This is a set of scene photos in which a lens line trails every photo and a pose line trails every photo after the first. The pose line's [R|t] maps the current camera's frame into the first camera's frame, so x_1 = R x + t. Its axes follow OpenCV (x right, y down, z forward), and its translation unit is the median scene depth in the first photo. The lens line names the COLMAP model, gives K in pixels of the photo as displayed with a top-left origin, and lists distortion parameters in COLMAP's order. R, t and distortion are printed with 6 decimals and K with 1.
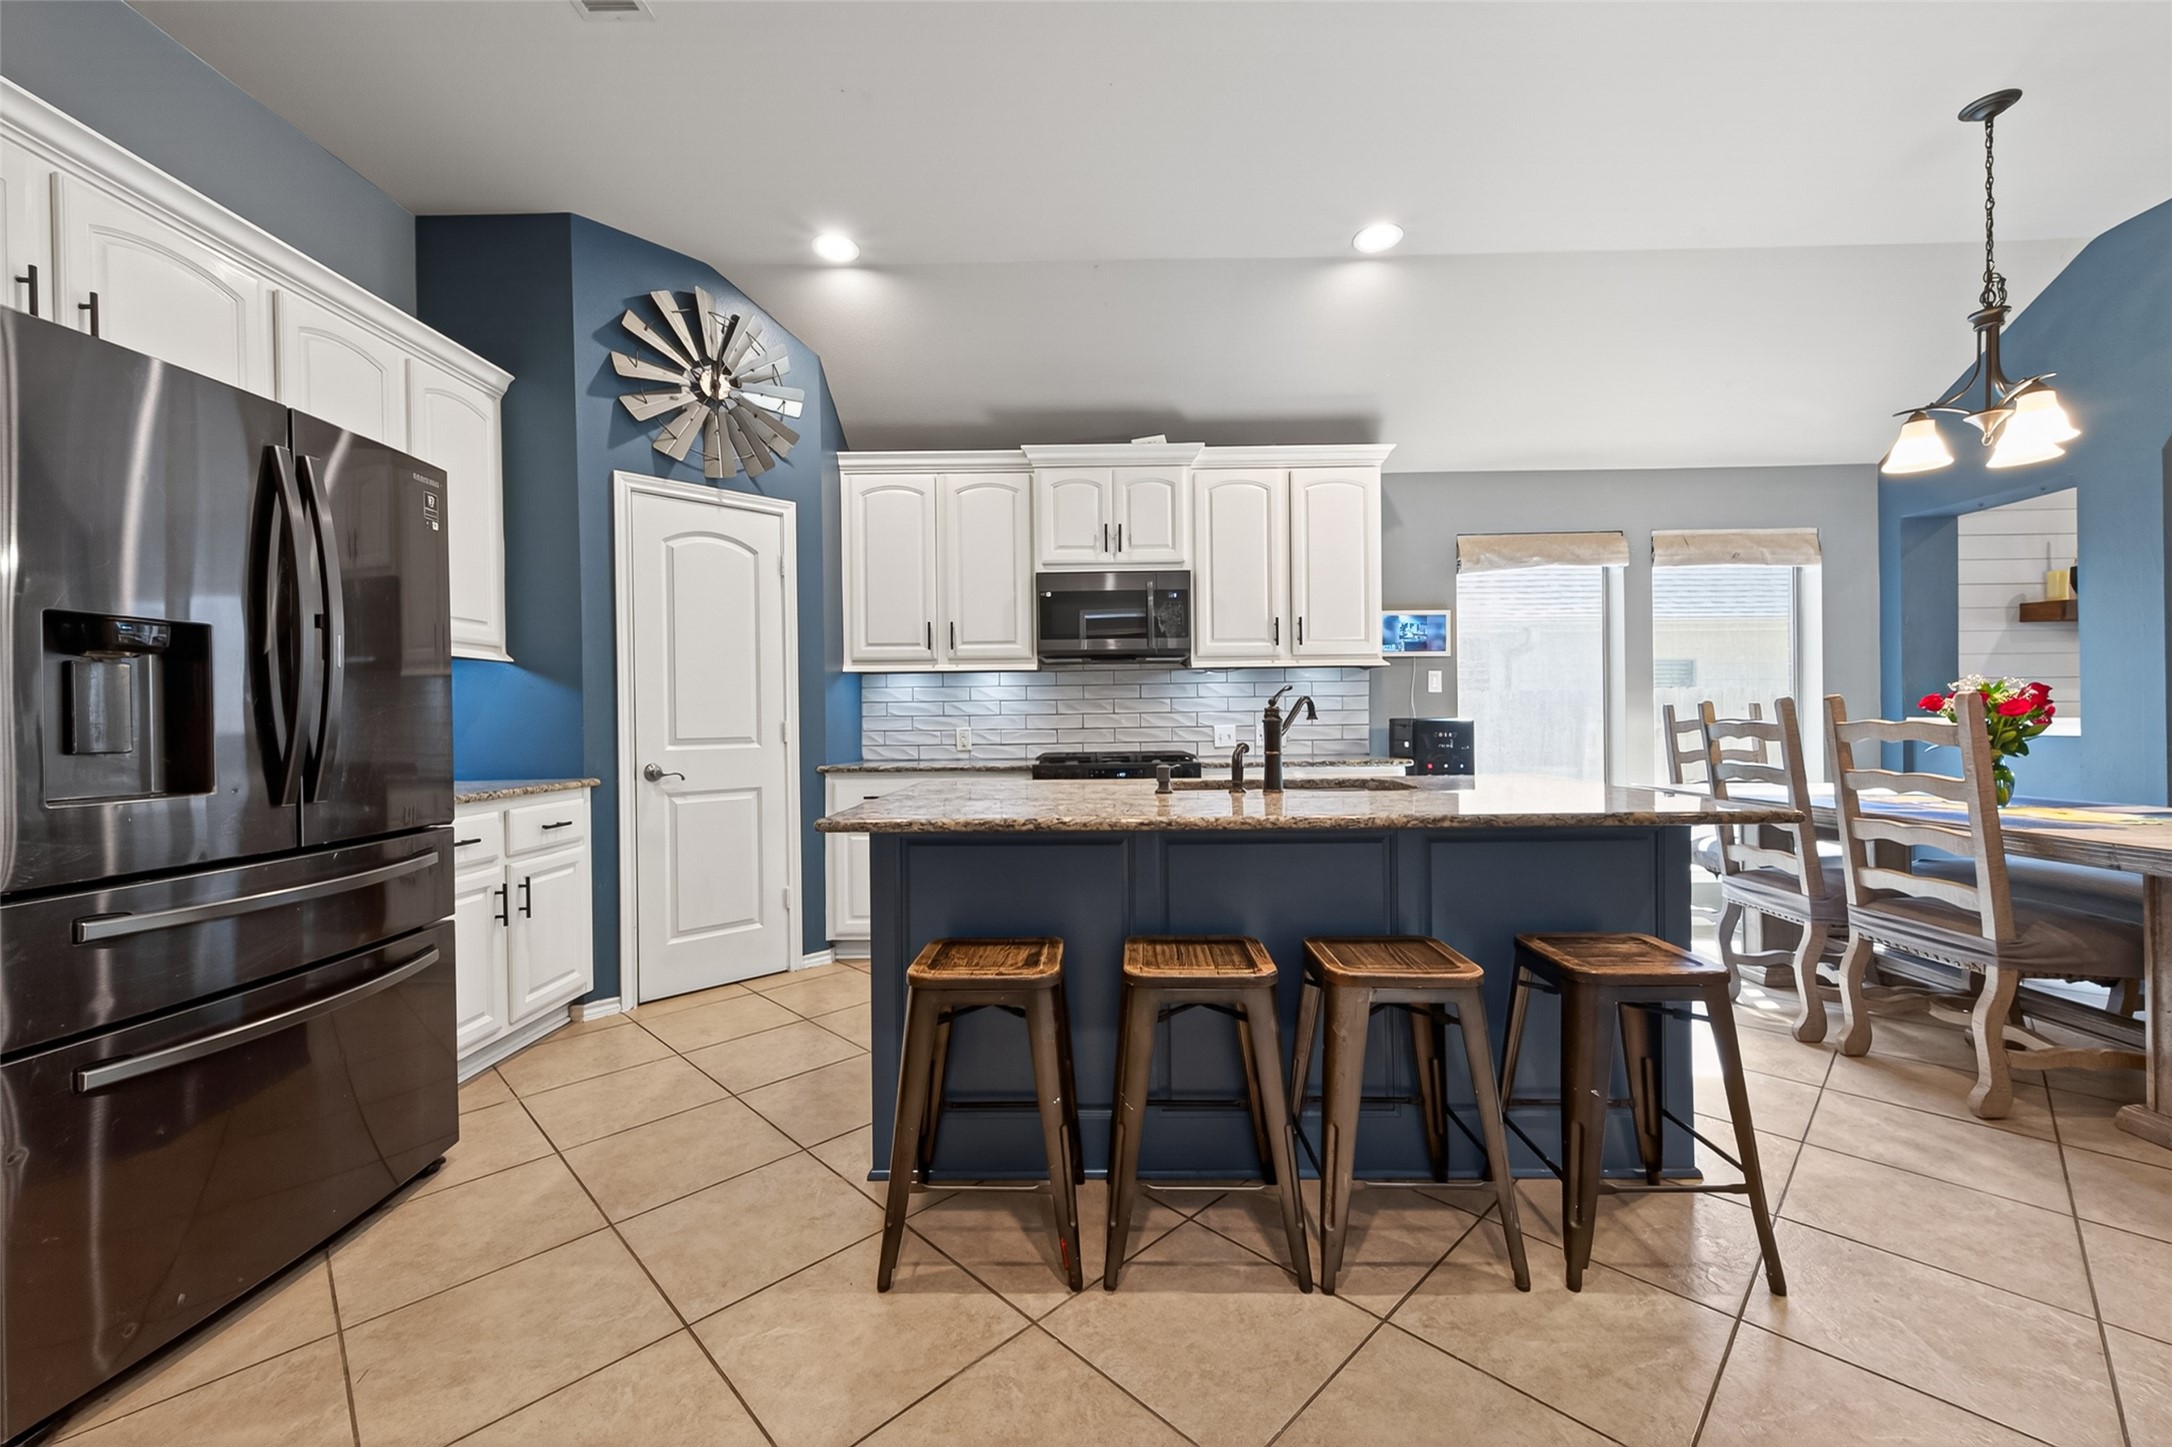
lens RADIAL K [[851.9, 0, 1090.0], [0, 851.9, 722.9], [0, 0, 1]] dist [0.005434, -0.001550]
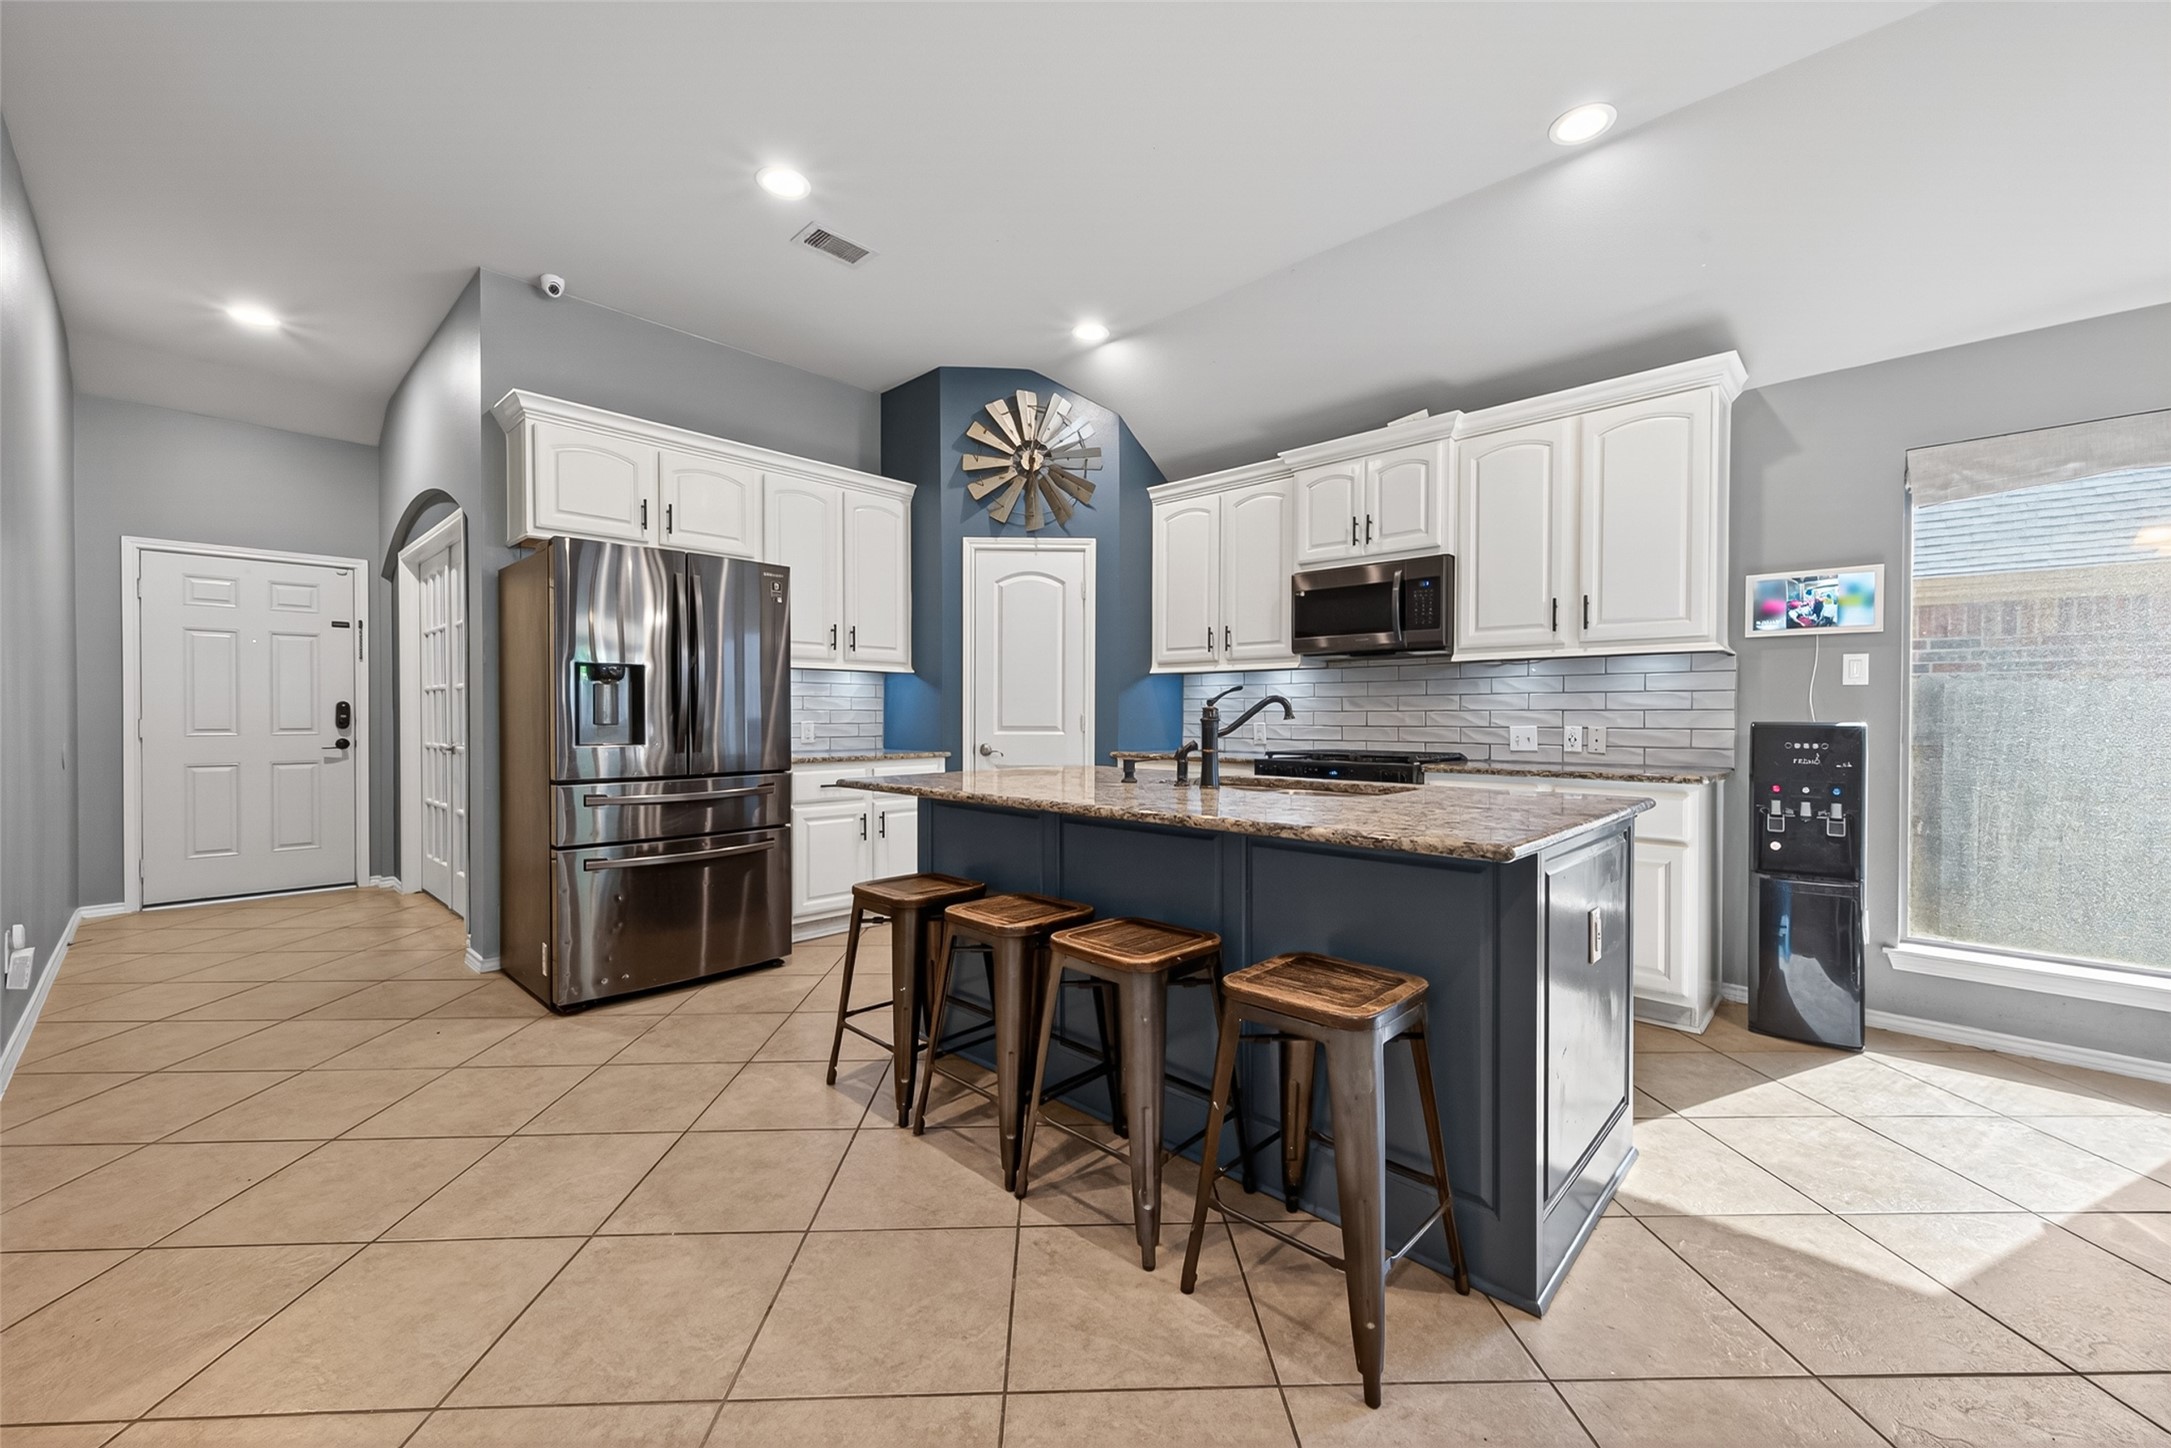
lens RADIAL K [[851.5, 0, 1086.3], [0, 851.5, 721.8], [0, 0, 1]] dist [0.005434, -0.001550]
pose [[0.733612, 0.019369, -0.679292, 0.526904], [-0.014873, 0.999812, 0.012446, -0.007105], [0.679406, 0.000973, 0.733762, 0.085710]]
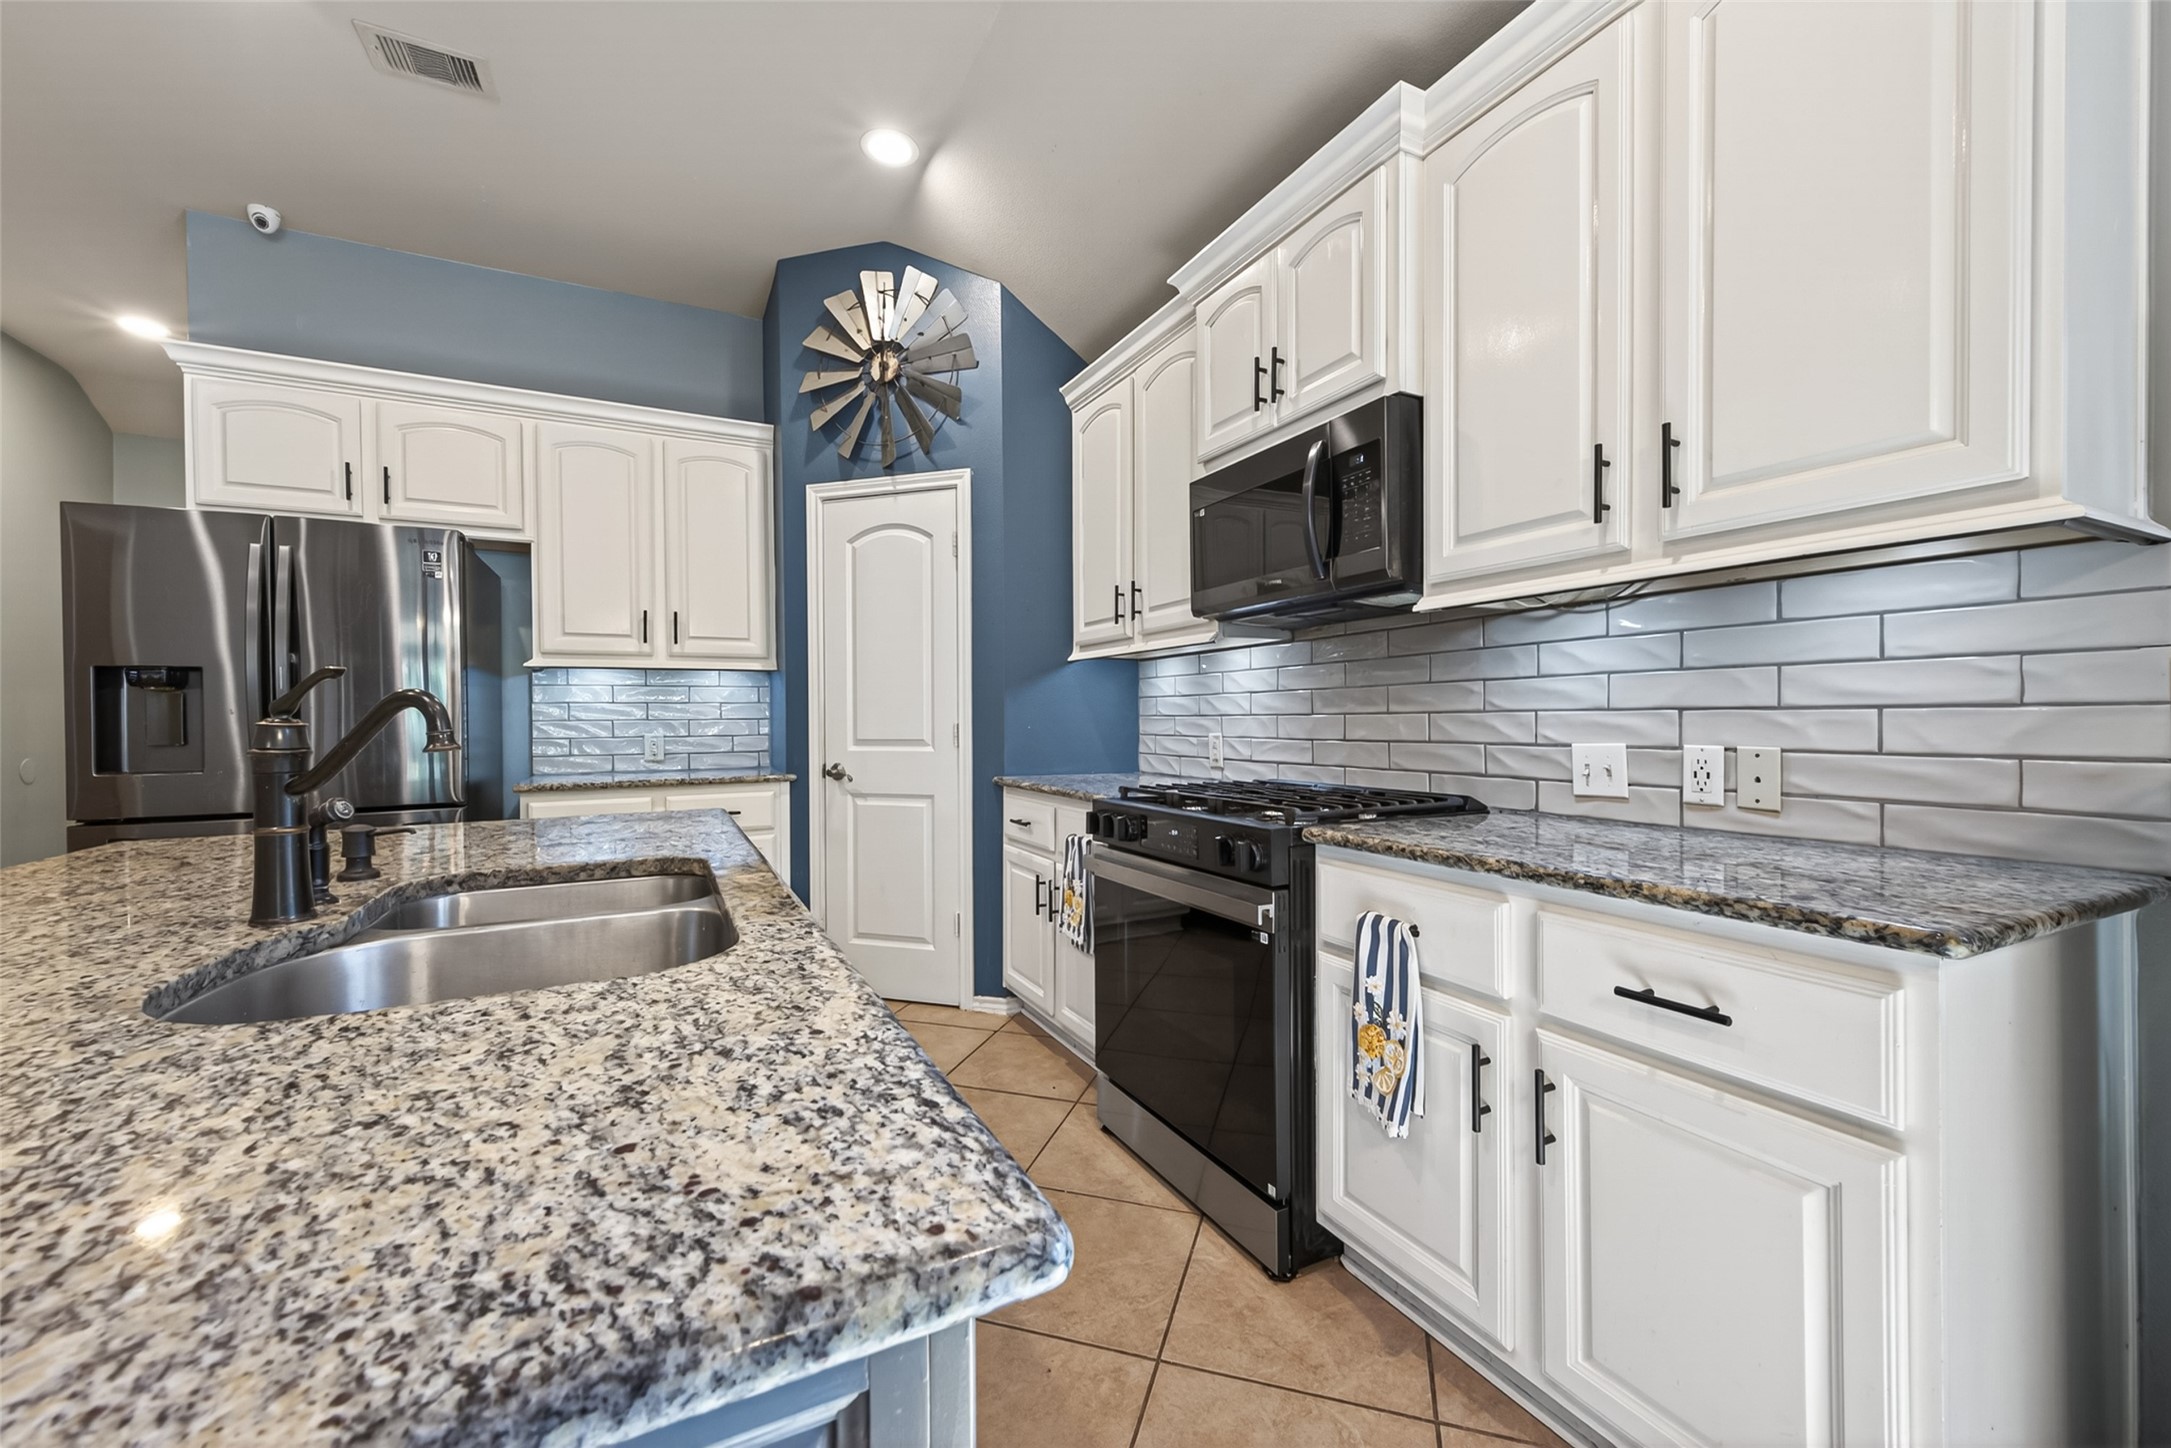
lens RADIAL K [[851.5, 0, 1086.5], [0, 851.5, 726.3], [0, 0, 1]] dist [0.005434, -0.001550]
pose [[0.464421, 0.017557, -0.885440, 0.506538], [-0.001360, 0.999816, 0.019111, -0.015867], [0.885613, -0.007672, 0.464360, 0.751934]]
